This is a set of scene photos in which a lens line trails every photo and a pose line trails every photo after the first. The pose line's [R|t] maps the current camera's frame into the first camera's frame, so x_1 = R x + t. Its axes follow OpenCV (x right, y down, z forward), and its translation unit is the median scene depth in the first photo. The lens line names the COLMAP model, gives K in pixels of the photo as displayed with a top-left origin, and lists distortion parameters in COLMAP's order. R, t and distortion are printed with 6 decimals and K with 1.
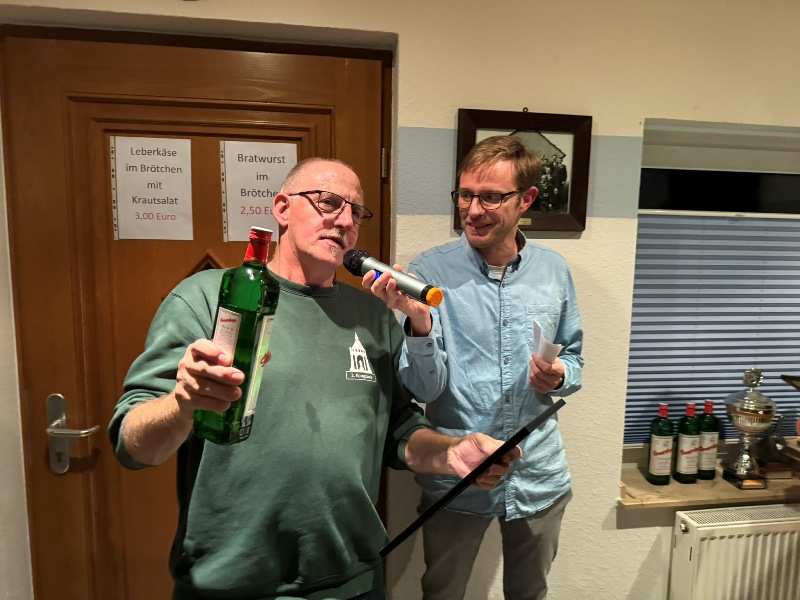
lens RADIAL K [[576.3, 0, 399.0], [0, 576.3, 305.9], [0, 0, 1]] dist [0.046043, -0.059125]
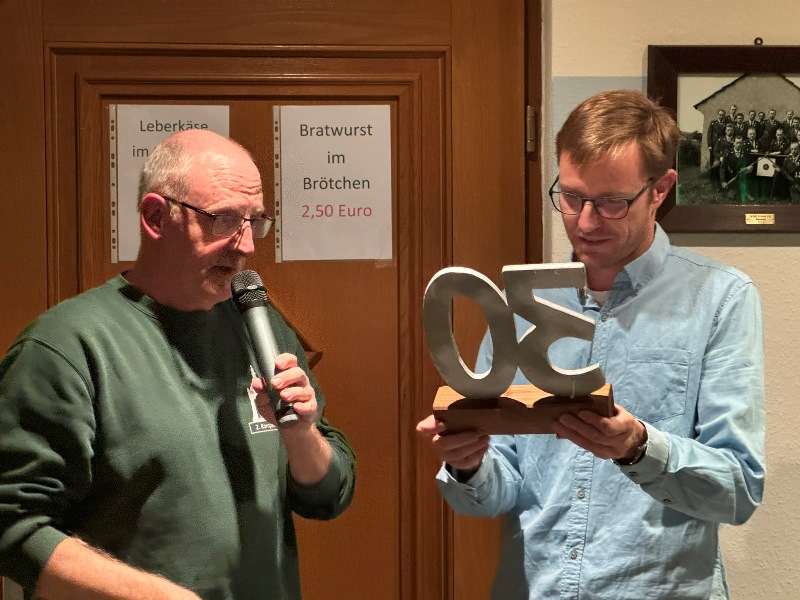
lens RADIAL K [[1656.4, 0, 407.4], [0, 1656.4, 277.0], [0, 0, 1]] dist [0.181703, 0.000000]
pose [[0.995765, -0.019083, -0.089935, 0.000310], [0.009602, 0.994458, -0.104700, 0.096046], [0.091434, 0.103393, 0.990429, -0.774736]]
